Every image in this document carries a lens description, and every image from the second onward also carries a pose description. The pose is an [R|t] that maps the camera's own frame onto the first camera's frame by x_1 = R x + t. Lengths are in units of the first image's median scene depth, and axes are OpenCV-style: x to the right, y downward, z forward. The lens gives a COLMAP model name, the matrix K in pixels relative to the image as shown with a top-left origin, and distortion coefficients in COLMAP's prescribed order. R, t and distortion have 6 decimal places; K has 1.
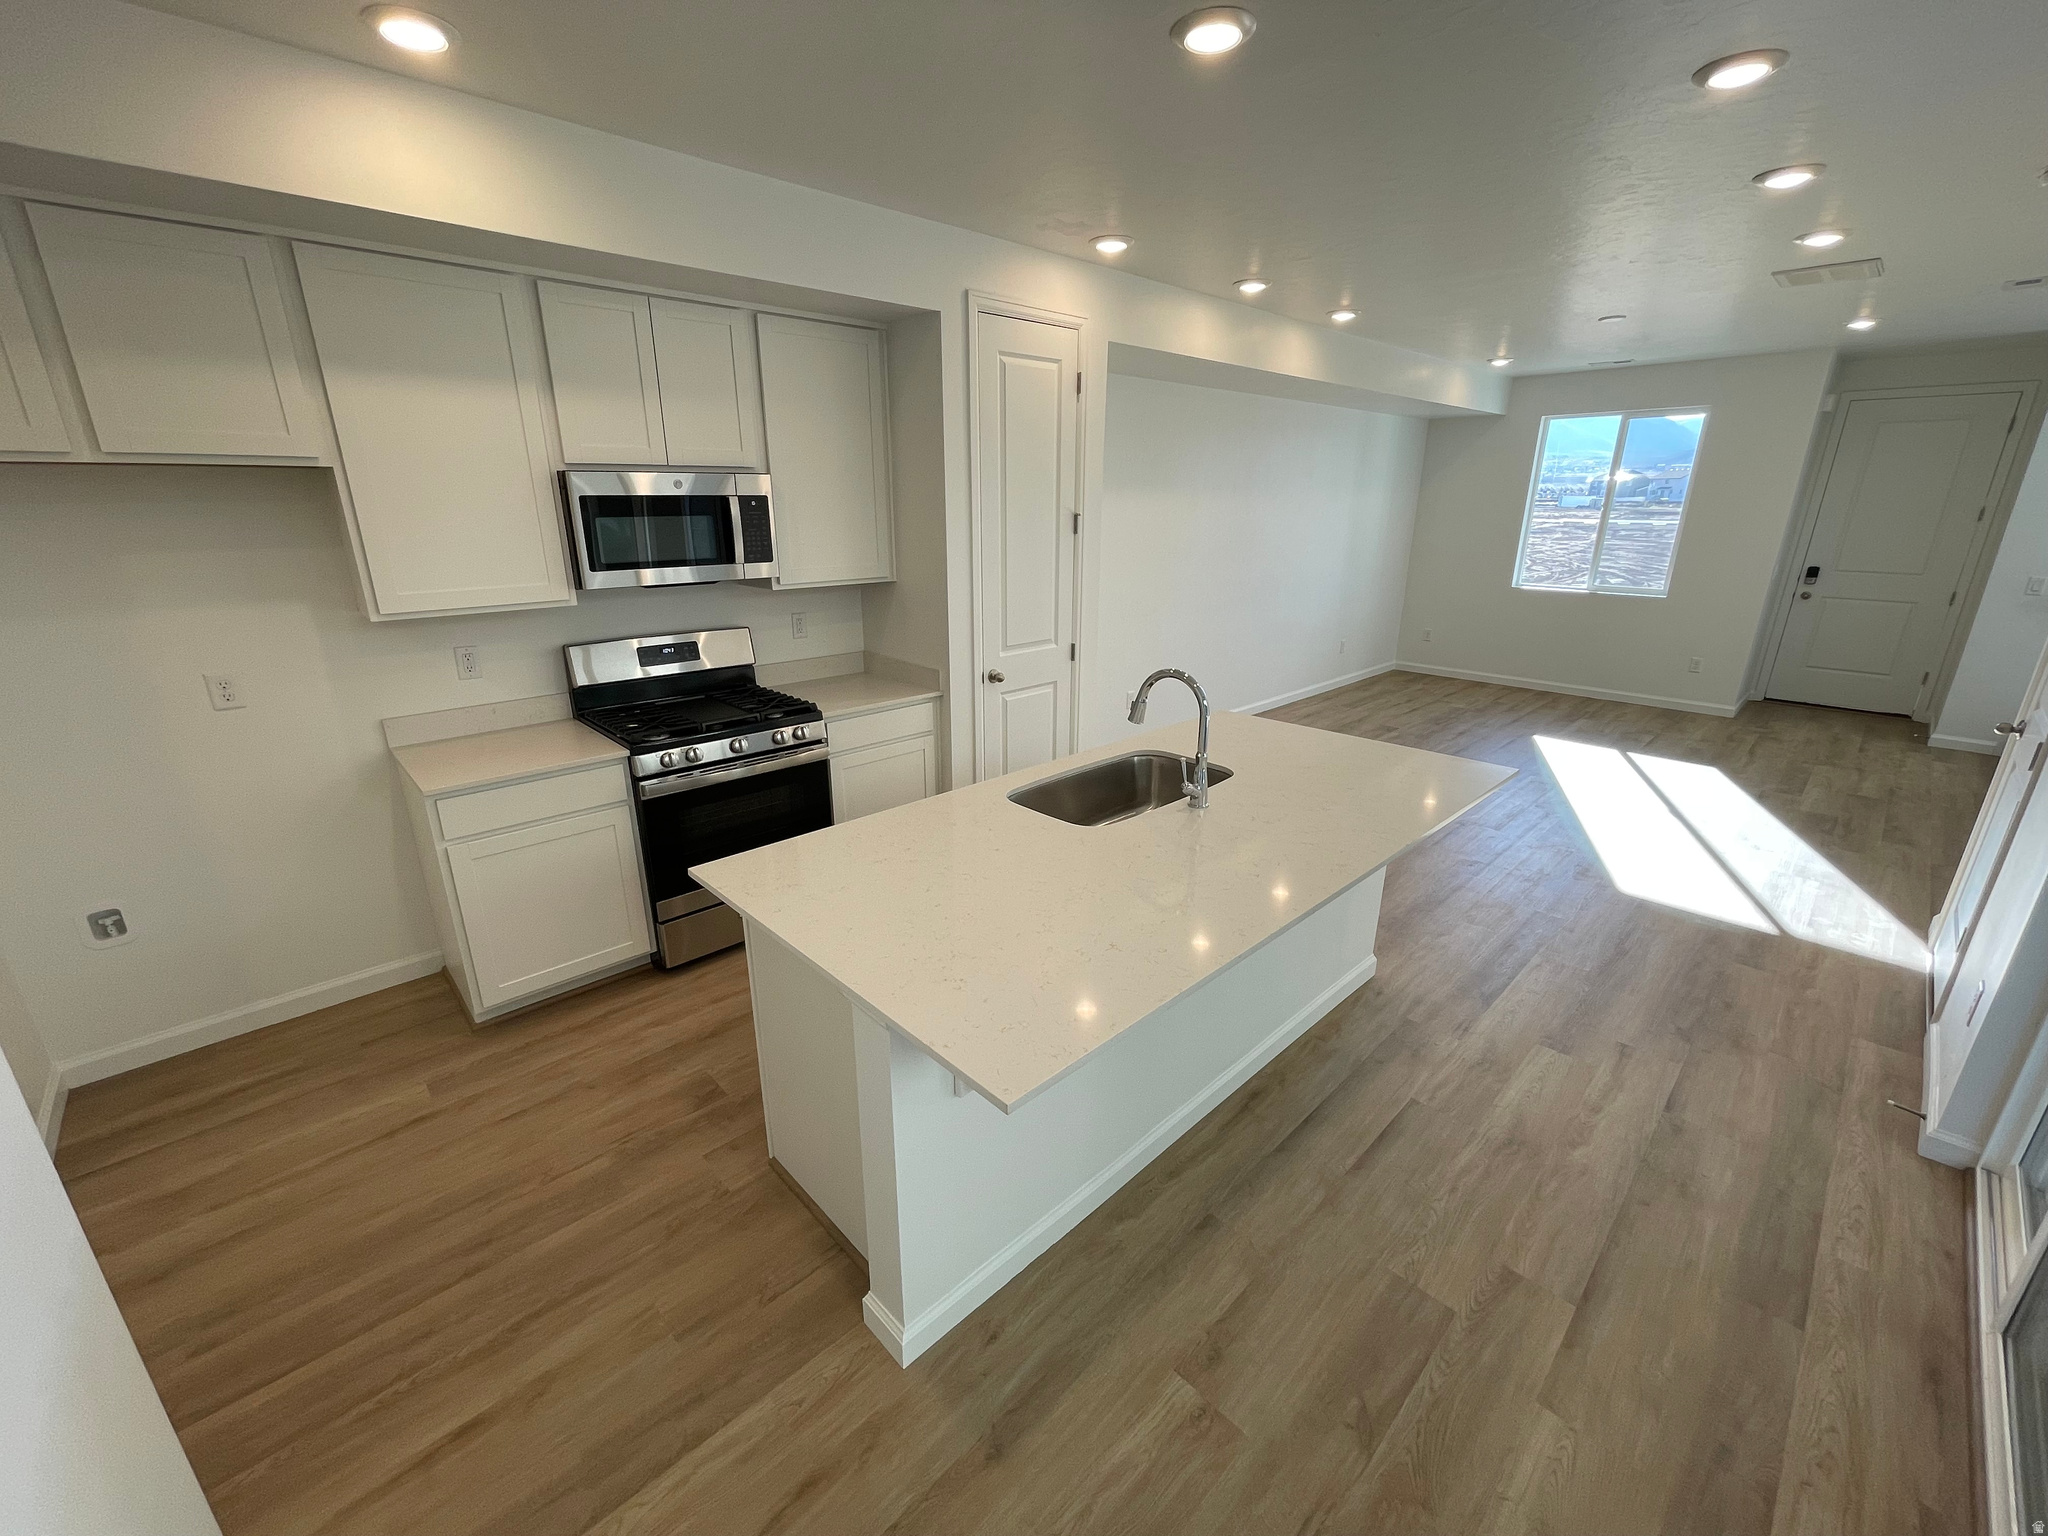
lens RADIAL K [[838.8, 0, 1031.7], [0, 838.8, 768.1], [0, 0, 1]] dist [0.000878, 0.000178]
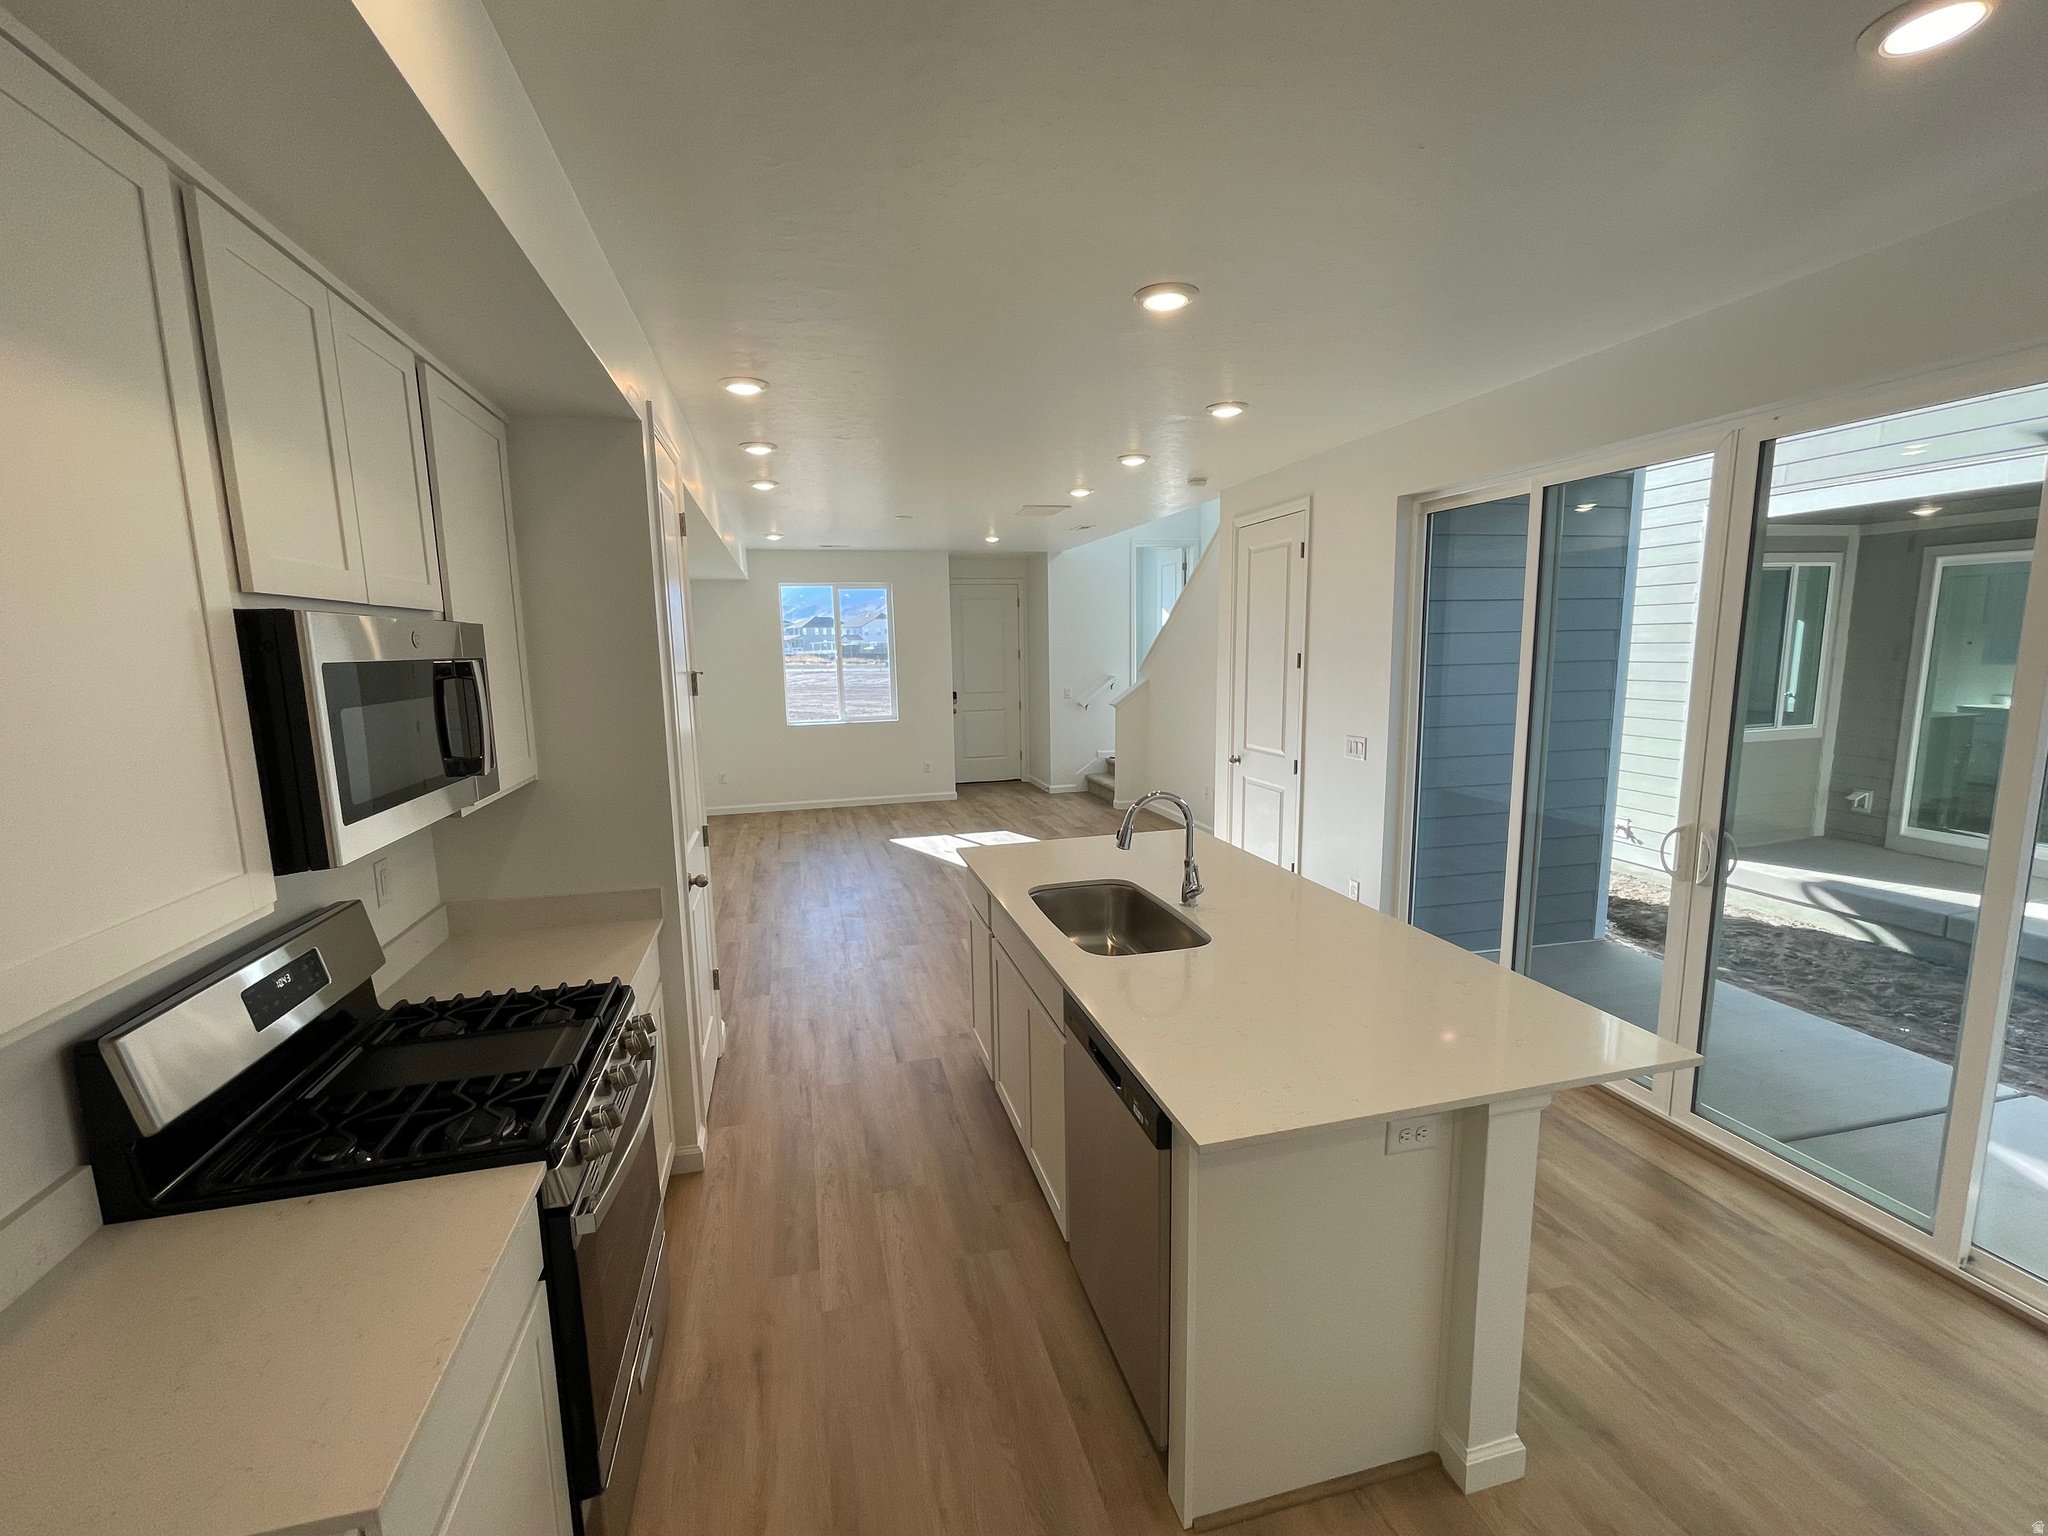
lens RADIAL K [[838.8, 0, 1022.5], [0, 838.8, 767.2], [0, 0, 1]] dist [0.000878, 0.000178]
pose [[0.495644, -0.138530, 0.857407, -0.349528], [0.288552, 0.957388, -0.012120, -0.074028], [-0.819192, 0.253413, 0.514496, 0.223449]]
